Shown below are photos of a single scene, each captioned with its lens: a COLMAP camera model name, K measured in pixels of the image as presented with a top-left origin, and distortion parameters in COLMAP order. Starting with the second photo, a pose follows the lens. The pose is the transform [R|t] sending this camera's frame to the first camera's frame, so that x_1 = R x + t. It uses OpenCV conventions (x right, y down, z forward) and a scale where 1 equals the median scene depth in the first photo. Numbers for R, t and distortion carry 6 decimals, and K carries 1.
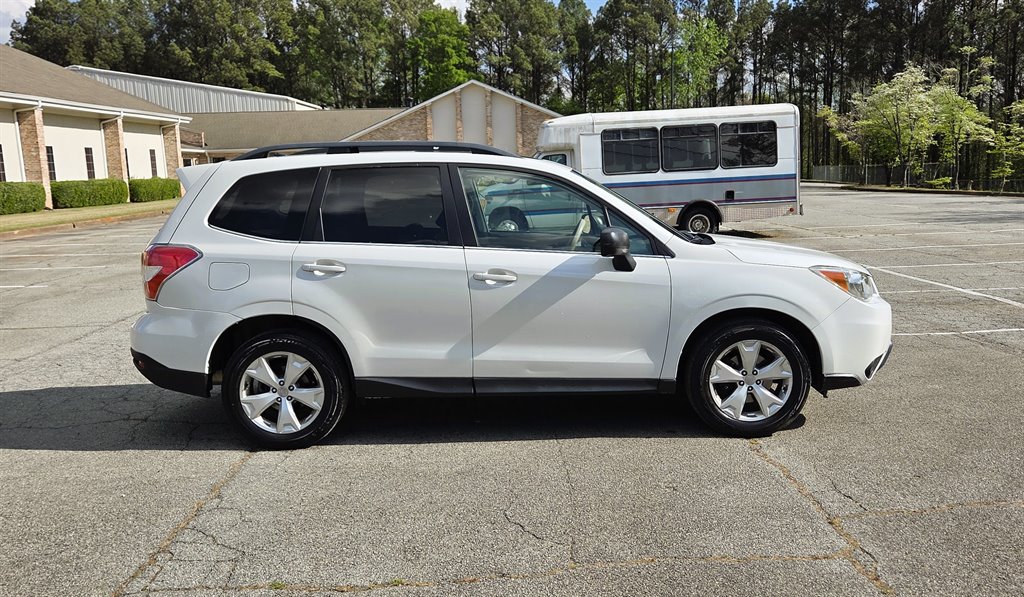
lens RADIAL K [[955.5, 0, 517.0], [0, 955.5, 310.0], [0, 0, 1]] dist [0.093984, -0.122373]
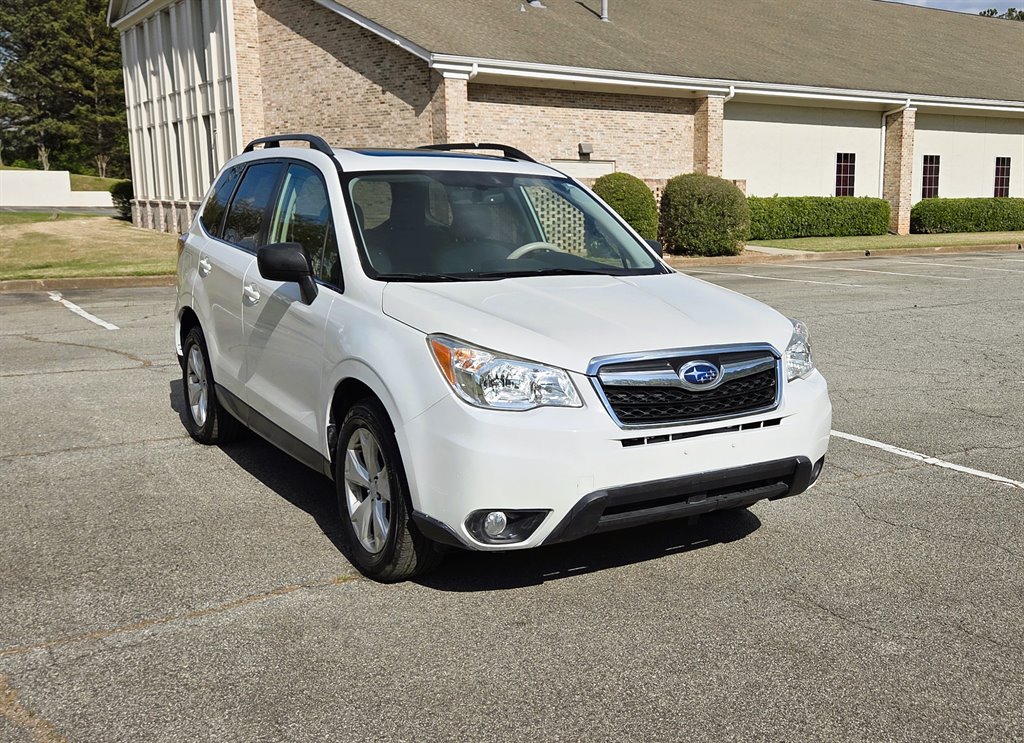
lens RADIAL K [[1070.4, 0, 629.1], [0, 1070.4, 372.8], [0, 0, 1]] dist [0.059076, -0.050400]
pose [[0.568822, 0.162427, -0.806262, 0.911320], [-0.142141, 0.984969, 0.098148, -0.103905], [0.810085, 0.058774, 0.583360, 0.686891]]
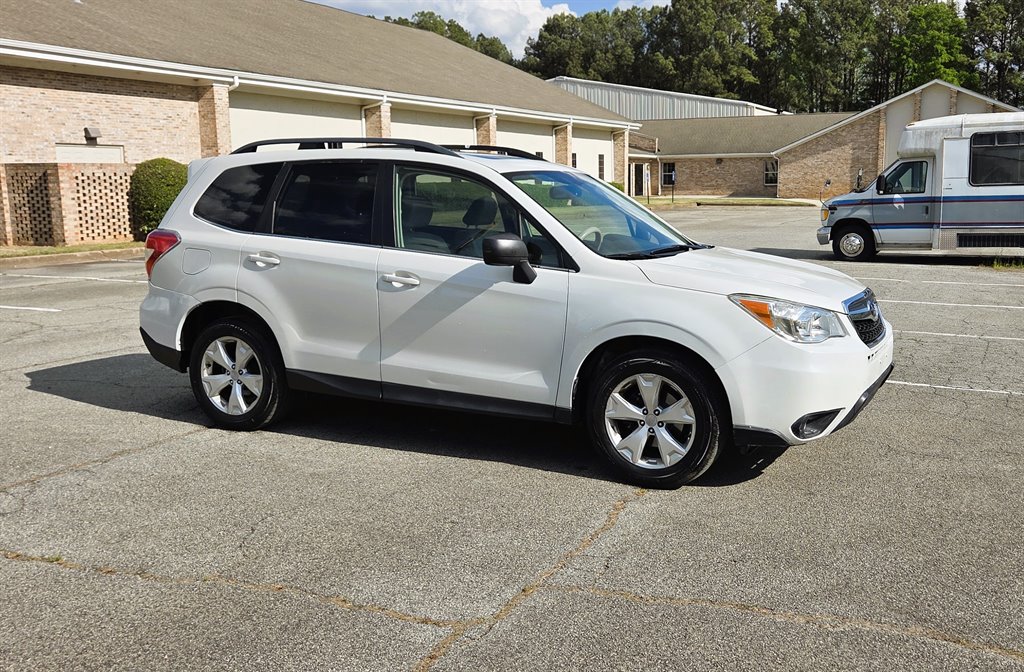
lens RADIAL K [[971.2, 0, 569.8], [0, 971.2, 333.6], [0, 0, 1]] dist [0.078877, -0.106574]
pose [[0.903662, 0.091159, -0.418432, 0.520859], [-0.085181, 0.995819, 0.032987, -0.026102], [0.419690, 0.005833, 0.907649, 0.178284]]
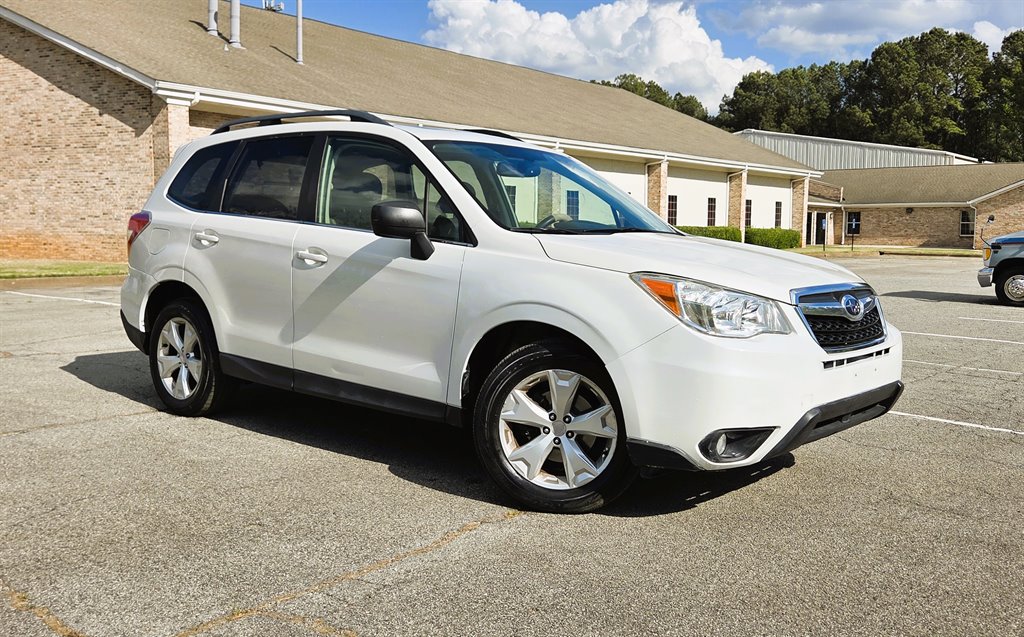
lens RADIAL K [[919.0, 0, 512.0], [0, 919.0, 318.5], [0, 0, 1]] dist [0.070589, -0.076742]
pose [[0.757608, 0.101623, -0.644750, 0.634668], [-0.132962, 0.991121, -0.000019, -0.002433], [0.639024, 0.085741, 0.764393, 0.459594]]
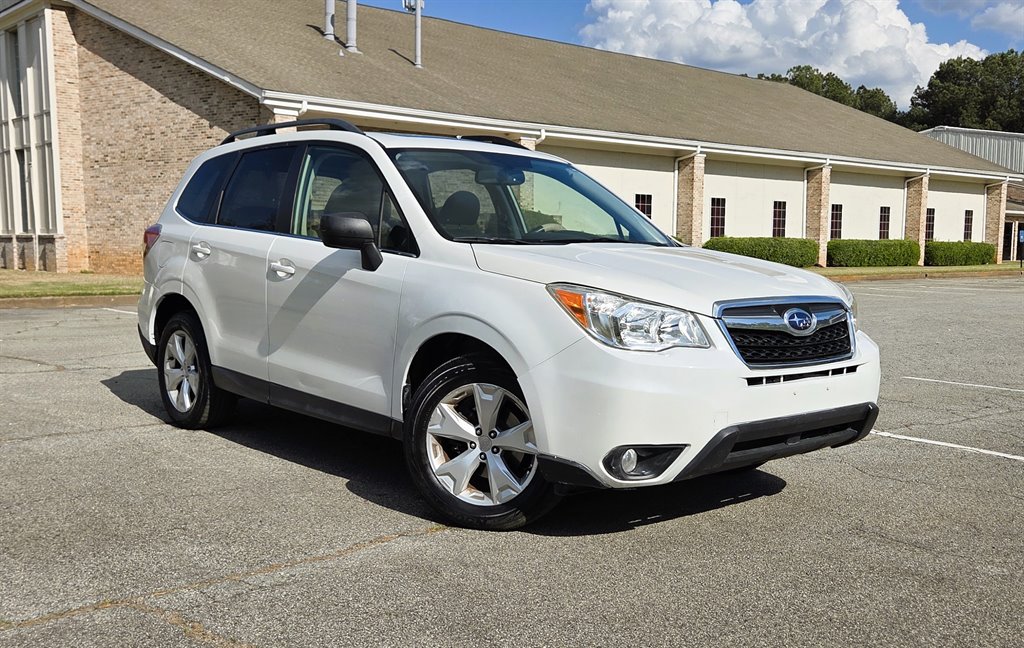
lens RADIAL K [[1013.7, 0, 520.6], [0, 1013.7, 361.6], [0, 0, 1]] dist [0.077726, -0.092847]
pose [[0.654968, 0.122235, -0.745704, 0.778630], [-0.141985, 0.989161, 0.037434, -0.015285], [0.742197, 0.081361, 0.665225, 0.532574]]
